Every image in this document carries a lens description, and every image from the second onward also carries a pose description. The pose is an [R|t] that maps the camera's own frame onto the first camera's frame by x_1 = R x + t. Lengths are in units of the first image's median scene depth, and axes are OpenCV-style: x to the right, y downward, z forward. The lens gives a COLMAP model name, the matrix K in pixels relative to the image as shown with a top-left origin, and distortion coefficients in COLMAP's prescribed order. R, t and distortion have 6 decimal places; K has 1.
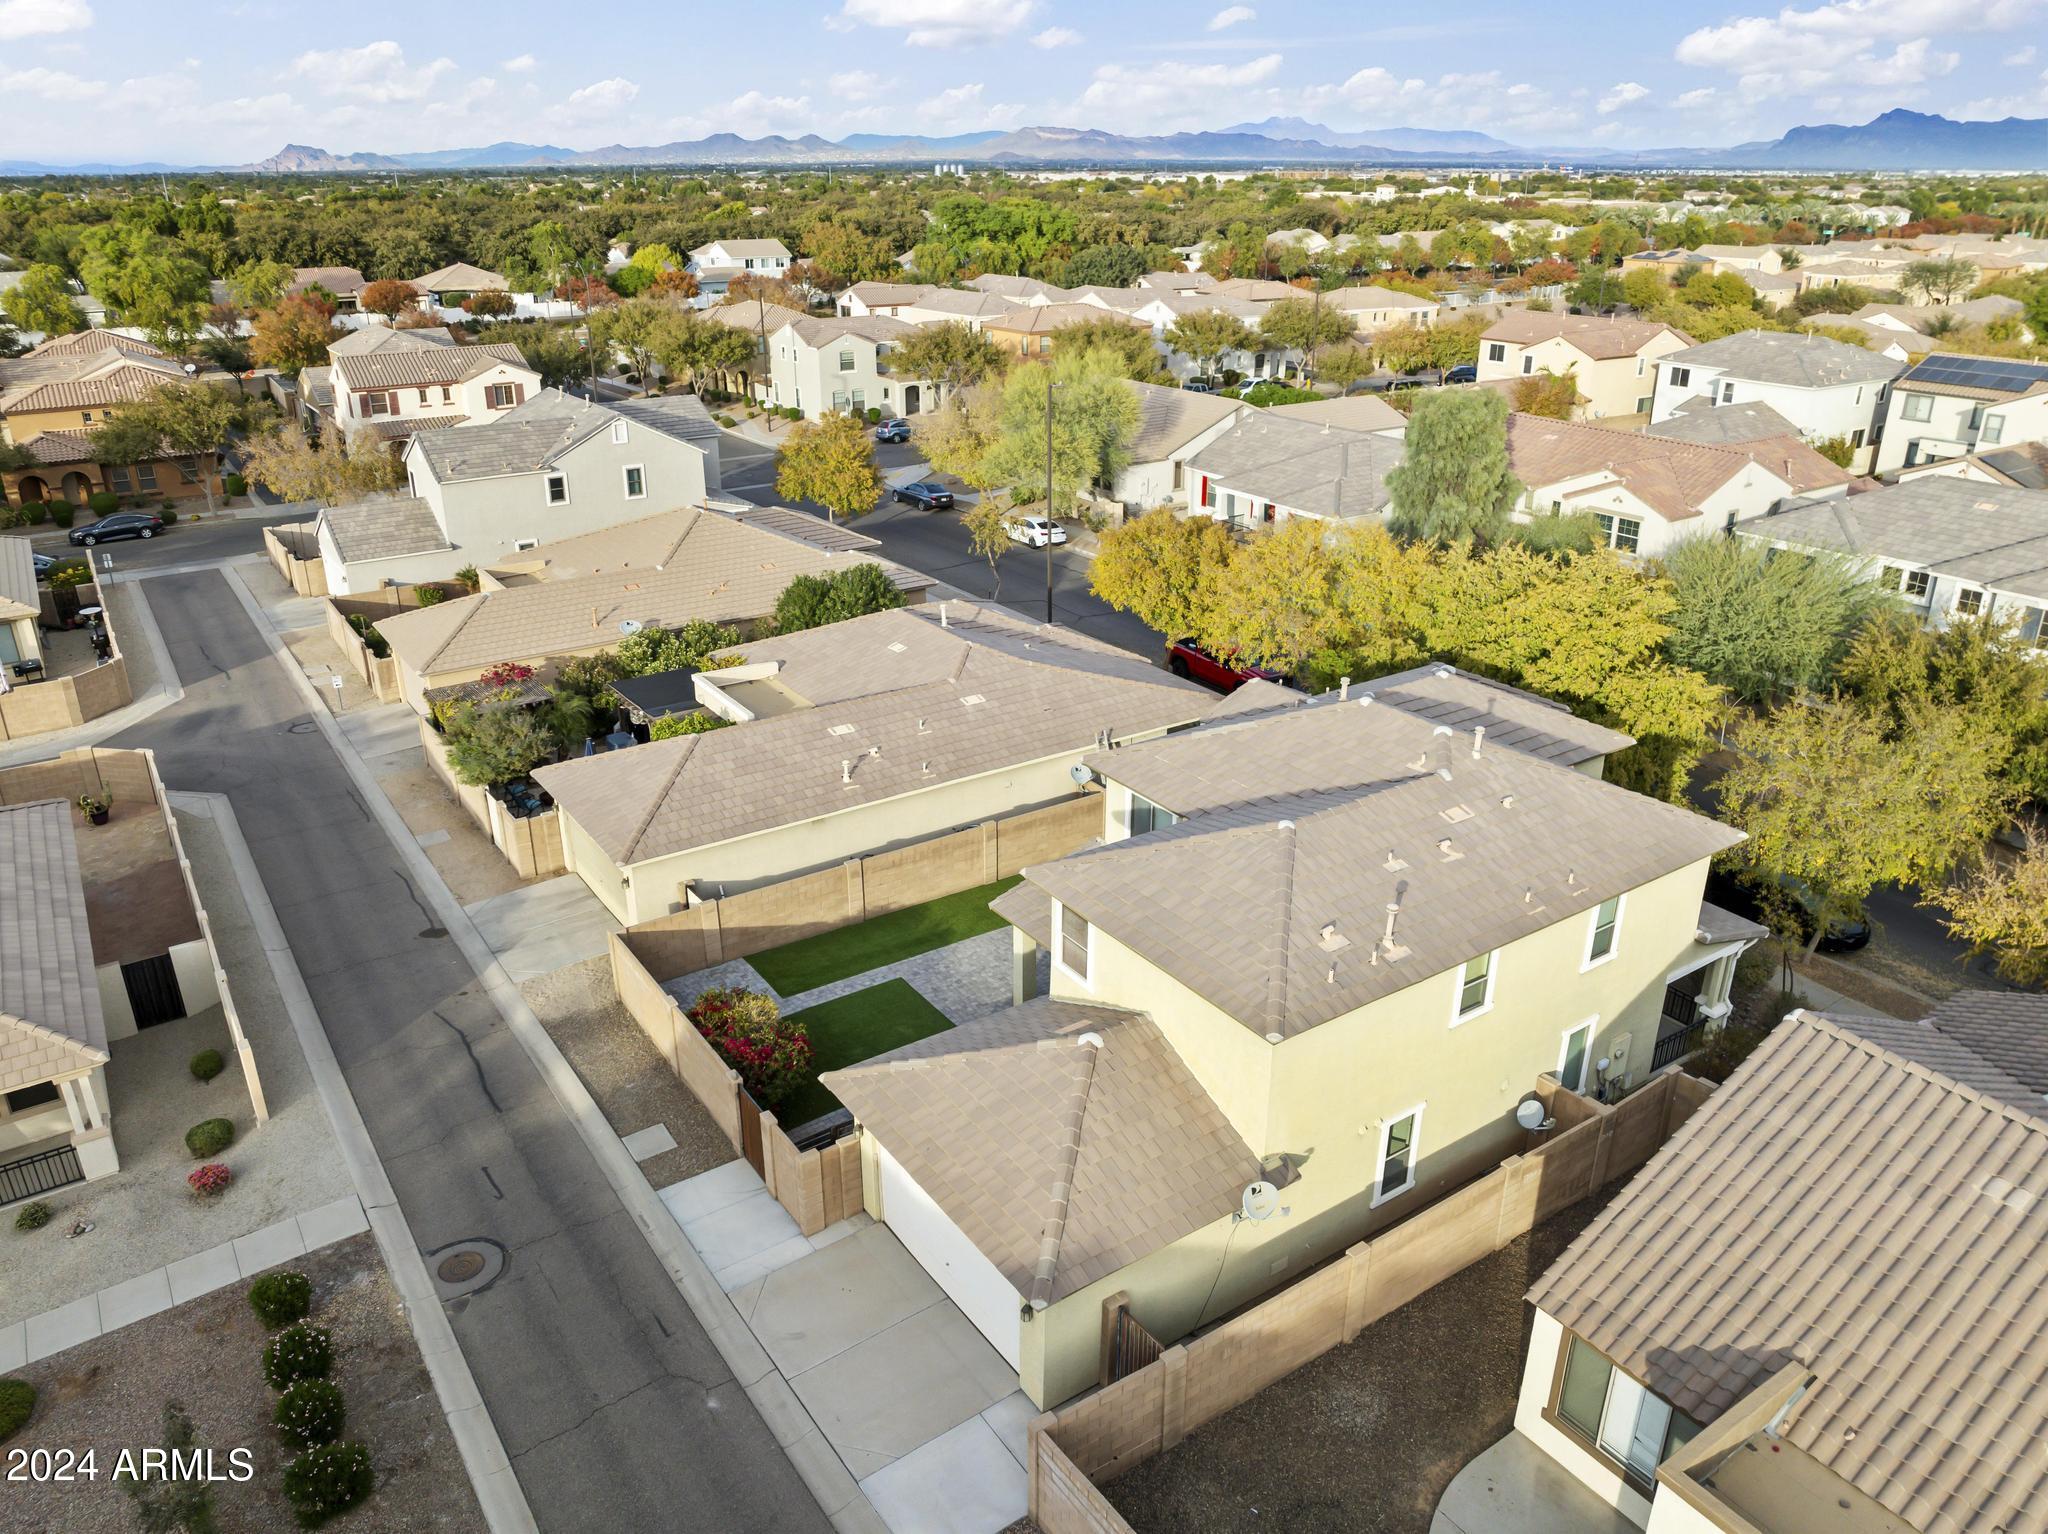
lens RADIAL K [[1439.1, 0, 1024.0], [0, 1439.1, 767.0], [0, 0, 1]] dist [-0.039959, 0.000744]
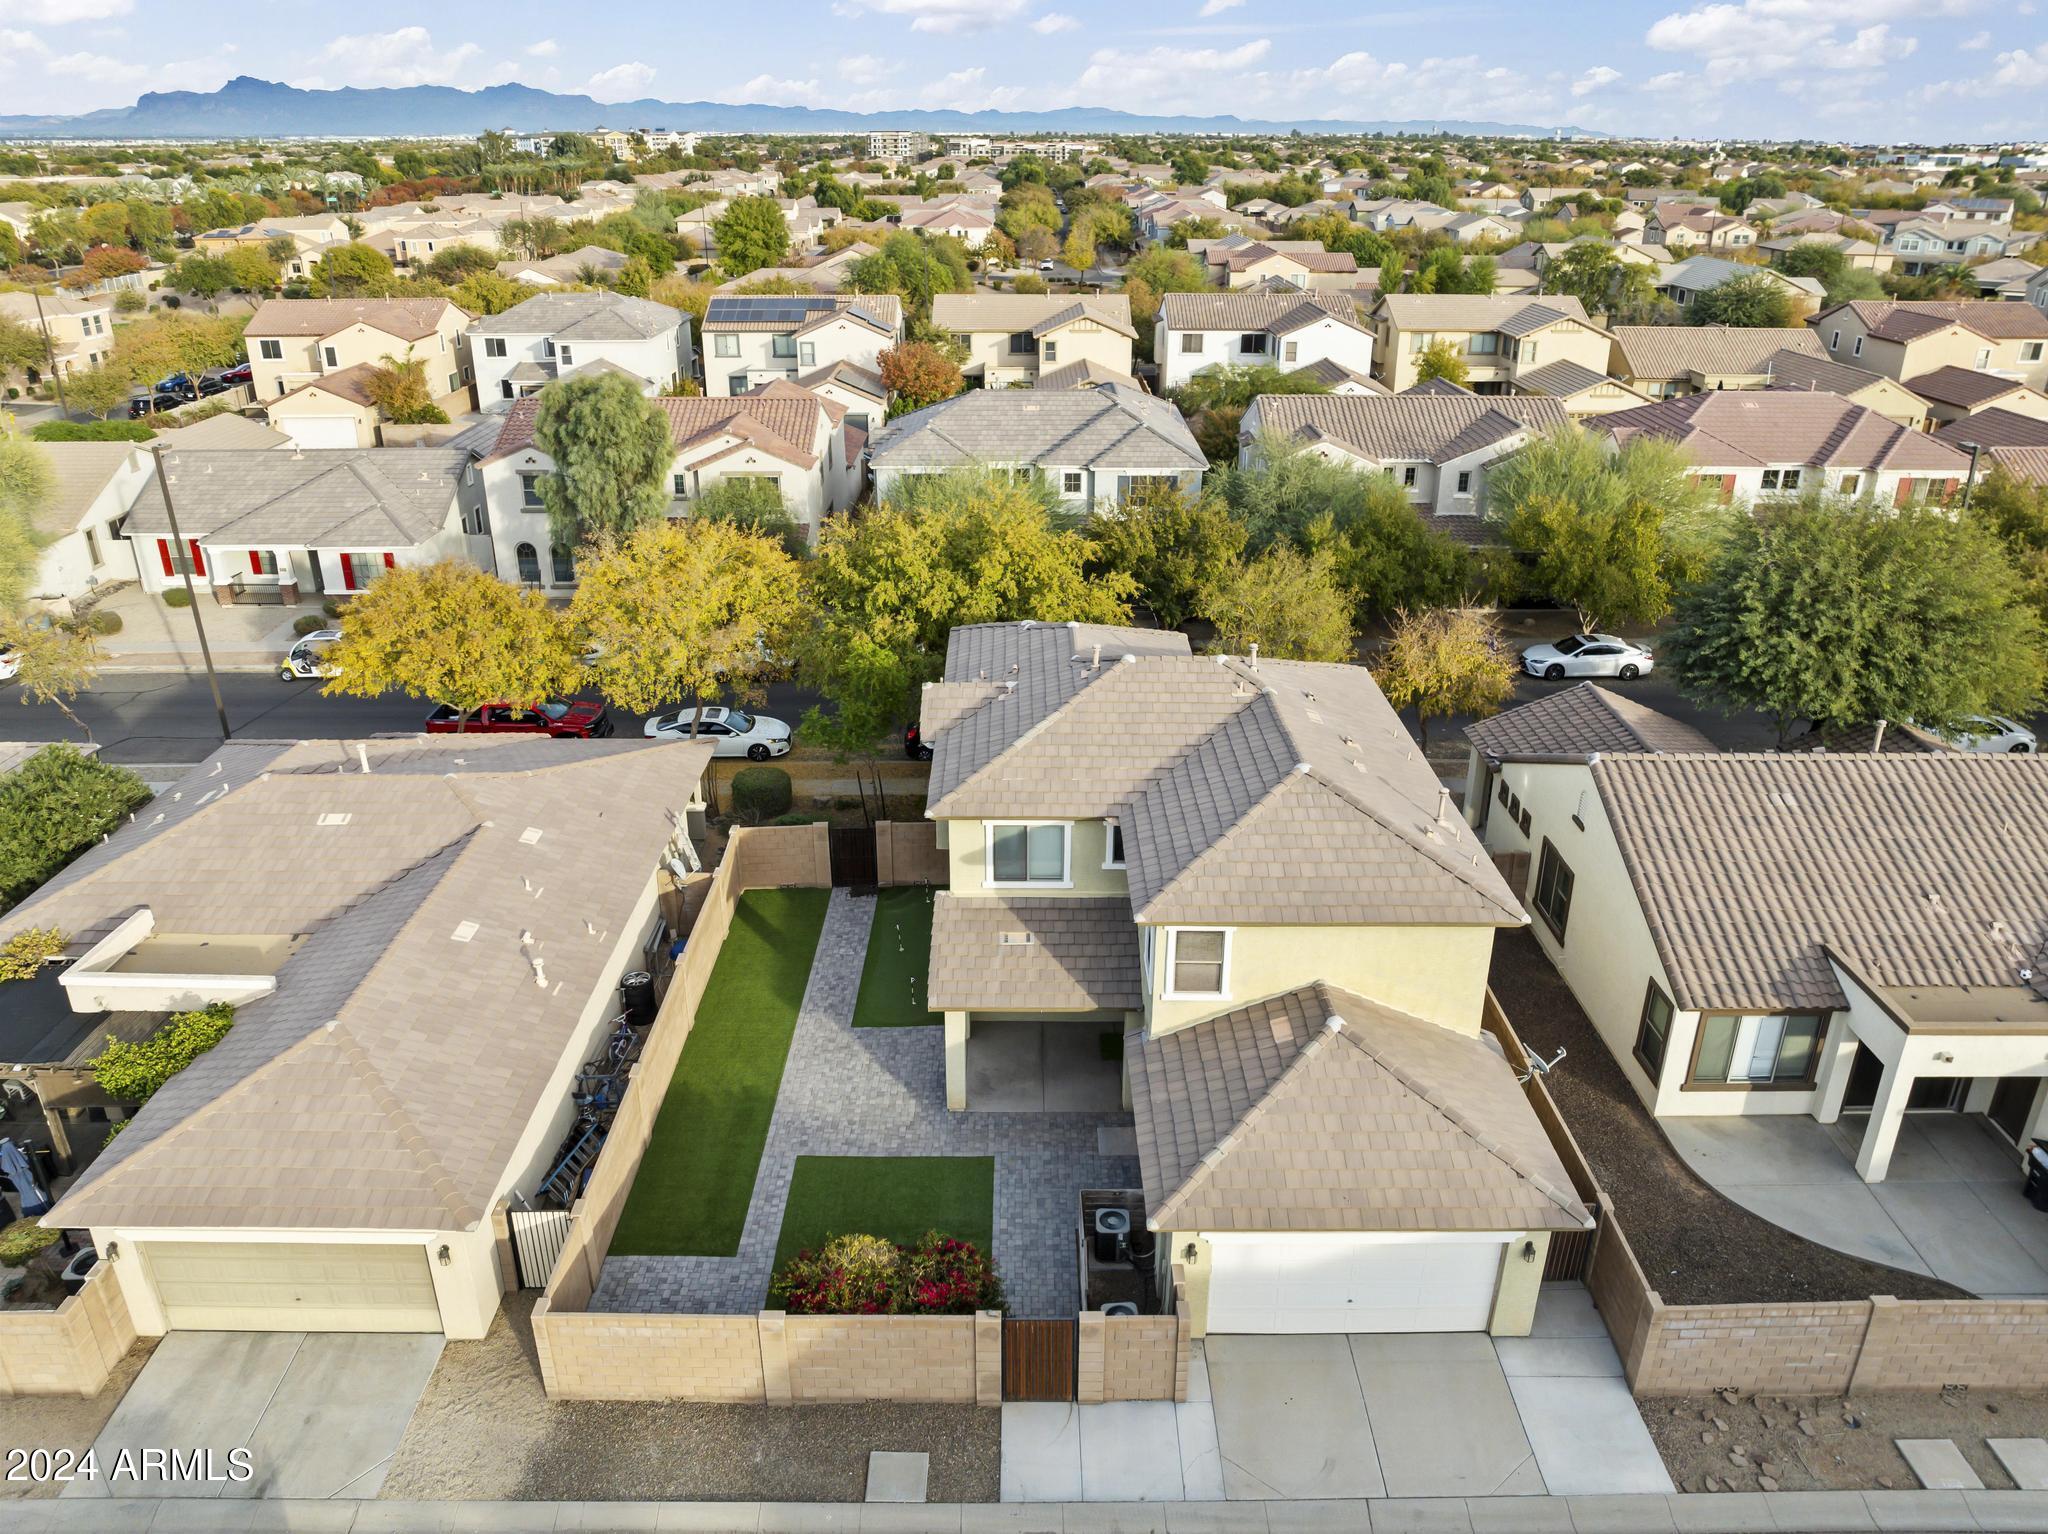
lens RADIAL K [[1439.1, 0, 1024.0], [0, 1439.1, 767.0], [0, 0, 1]] dist [-0.039959, 0.000744]
pose [[0.562778, -0.331425, 0.757257, -0.411393], [0.316567, 0.932673, 0.172933, -0.117297], [-0.763588, 0.142400, 0.629806, 0.268430]]
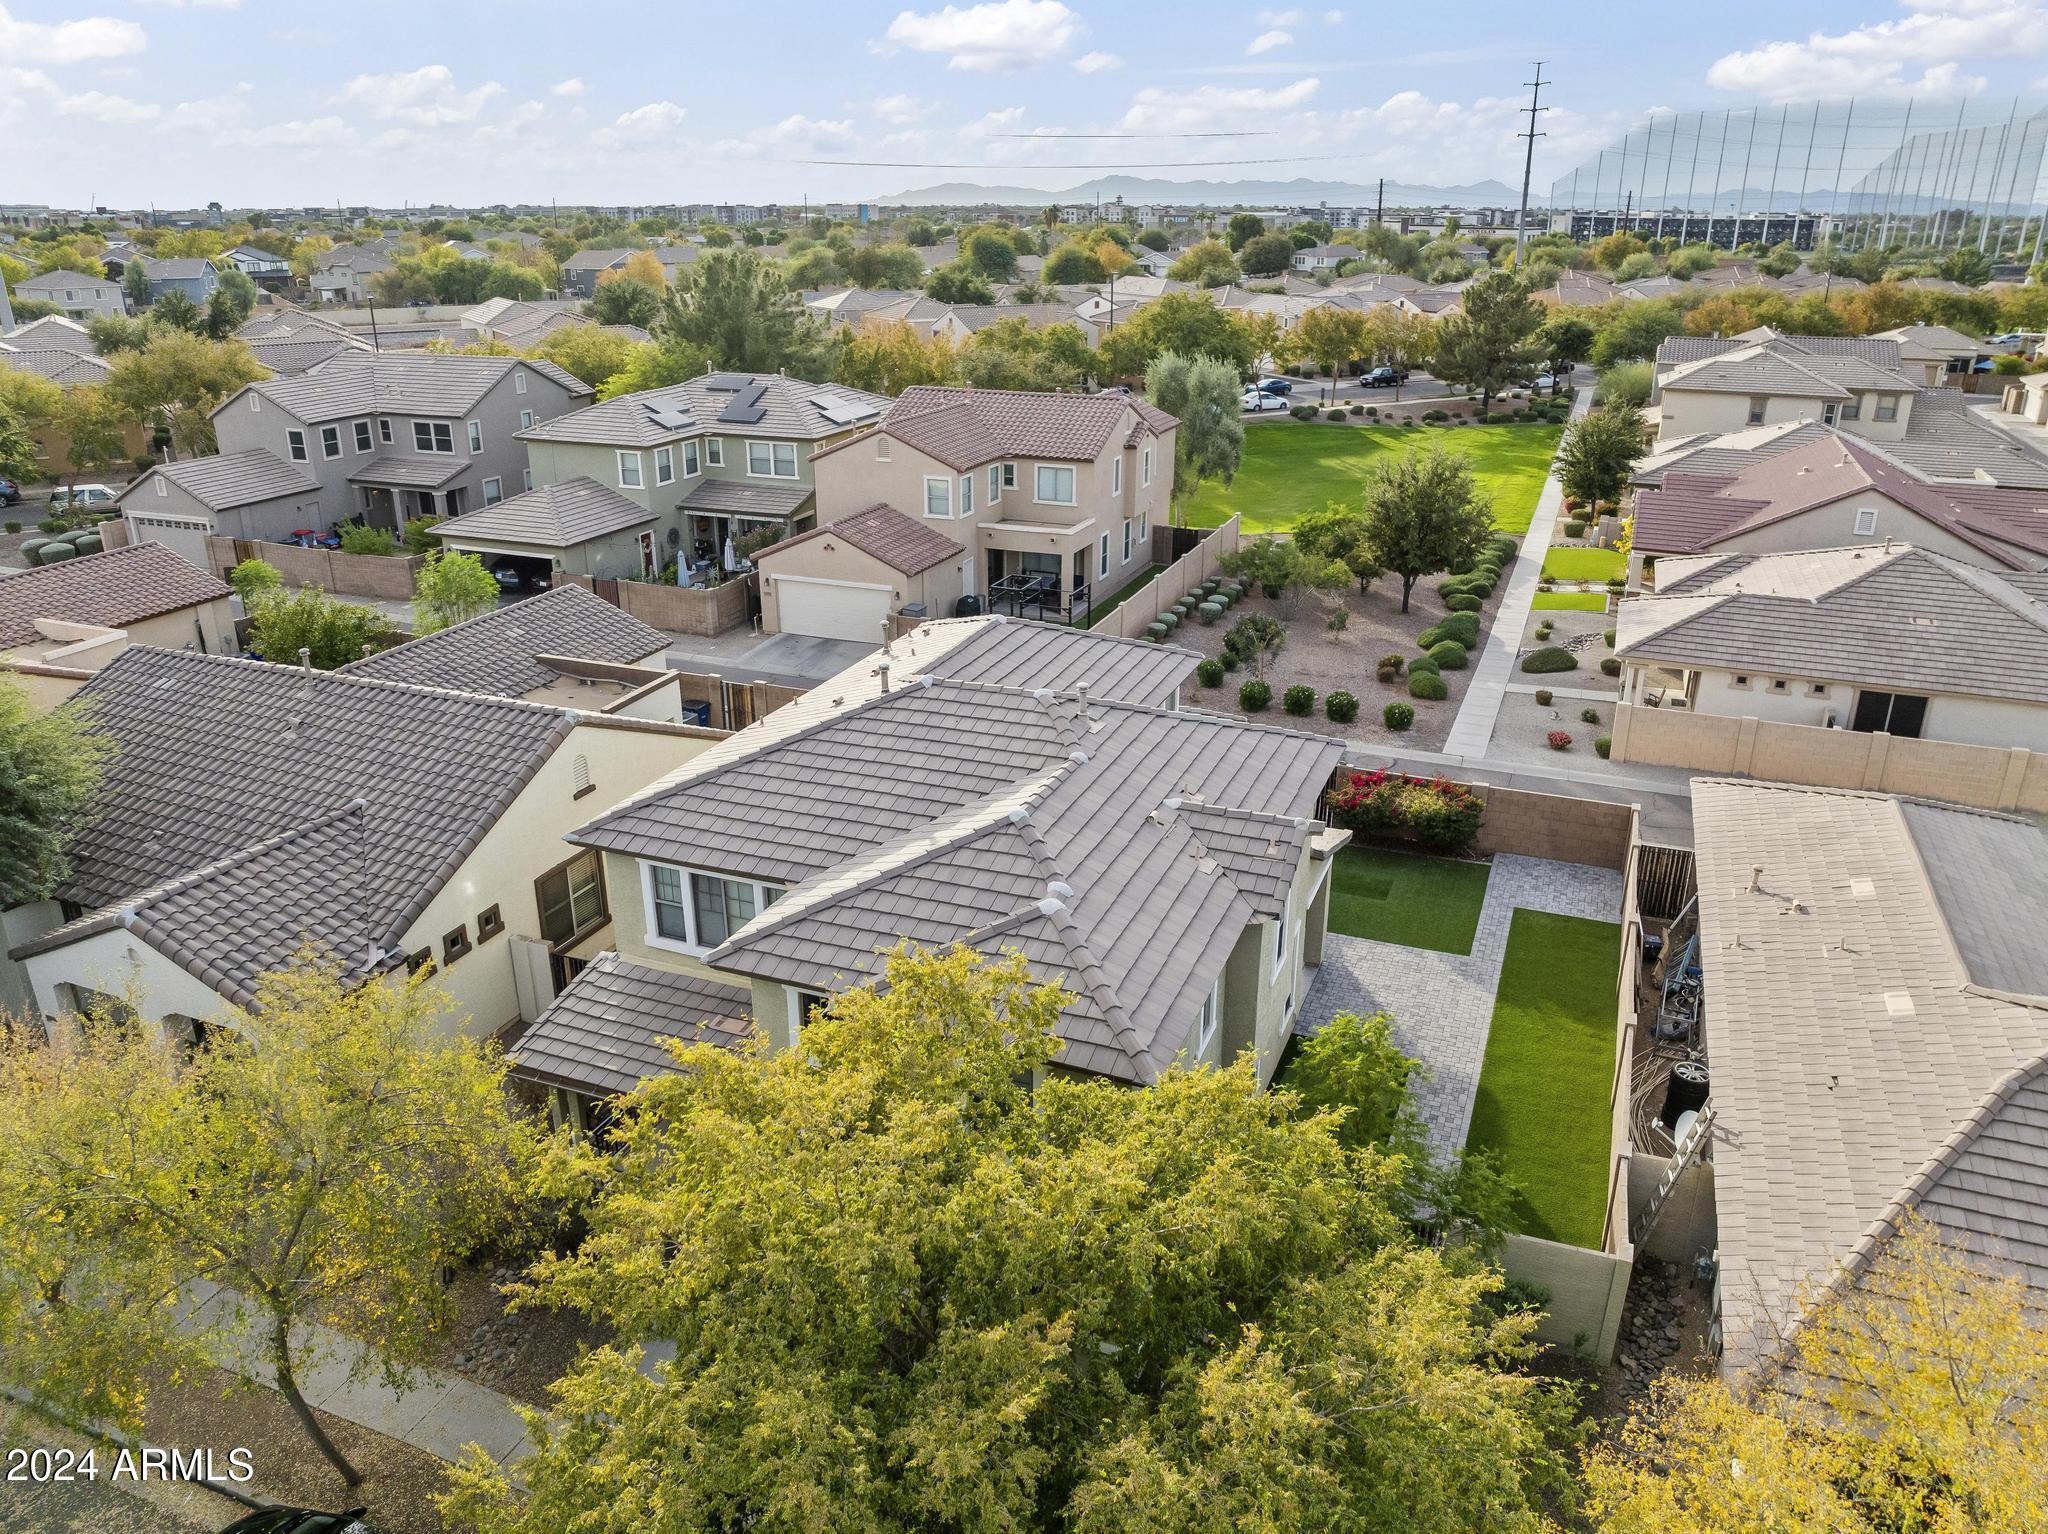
lens RADIAL K [[1439.1, 0, 1024.0], [0, 1439.1, 767.0], [0, 0, 1]] dist [-0.039959, 0.000744]
pose [[-0.834209, 0.206543, -0.511308, 0.428203], [-0.207612, 0.741354, 0.638194, -0.335593], [0.510875, 0.638541, -0.575563, 0.963199]]
